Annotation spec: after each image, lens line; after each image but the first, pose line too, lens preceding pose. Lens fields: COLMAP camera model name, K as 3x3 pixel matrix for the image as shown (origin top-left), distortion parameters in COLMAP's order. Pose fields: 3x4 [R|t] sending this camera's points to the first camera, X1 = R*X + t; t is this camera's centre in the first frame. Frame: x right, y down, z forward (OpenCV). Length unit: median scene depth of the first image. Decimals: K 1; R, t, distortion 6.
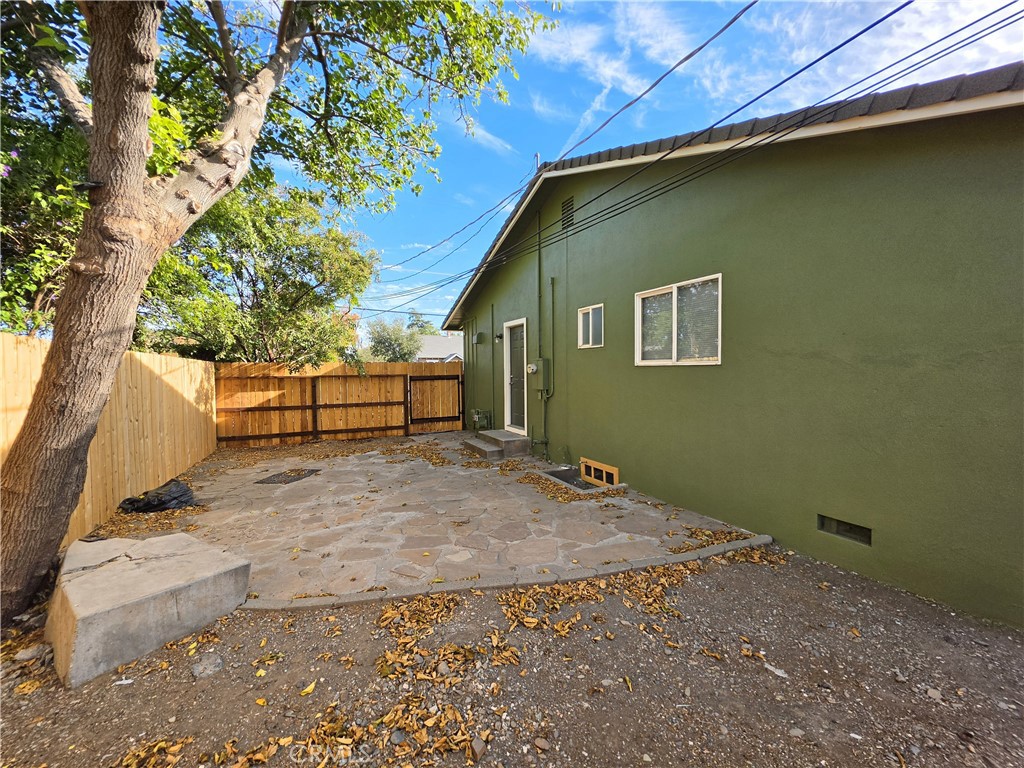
lens RADIAL K [[413.2, 0, 512.0], [0, 413.2, 384.0], [0, 0, 1]] dist [-0.003111, -0.000520]
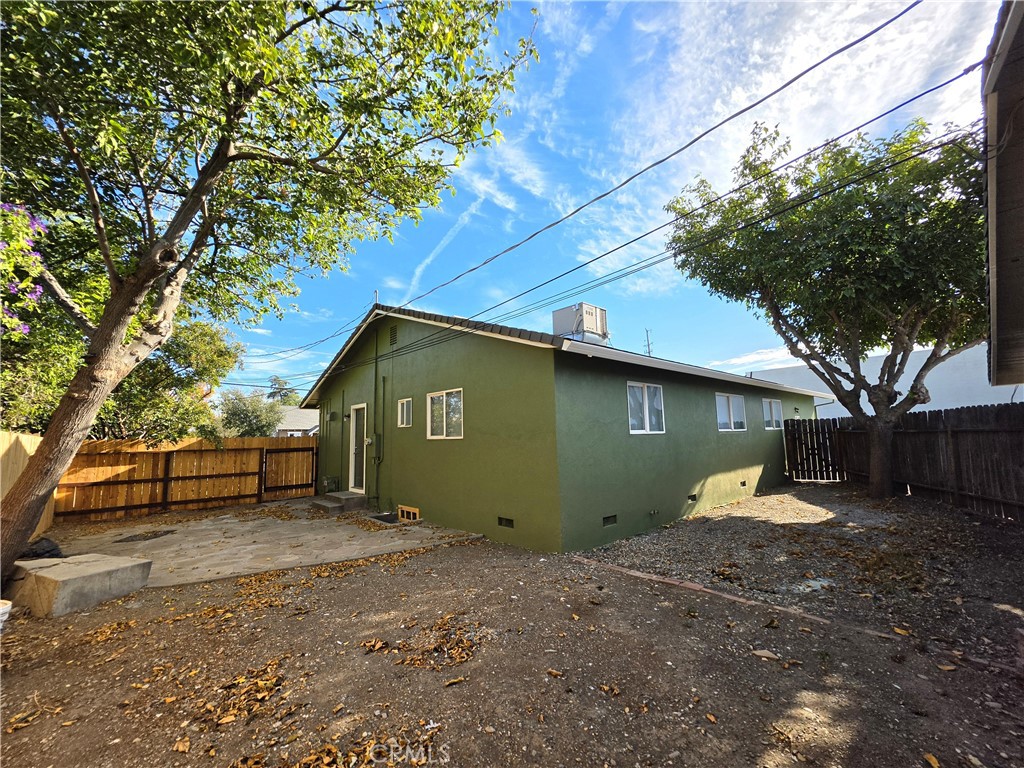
lens RADIAL K [[413.2, 0, 512.0], [0, 413.2, 384.0], [0, 0, 1]] dist [-0.003111, -0.000520]
pose [[0.958866, 0.021761, 0.283025, 0.104188], [0.025505, 0.986420, -0.162253, 0.007733], [-0.282712, 0.162797, 0.945289, -0.403452]]
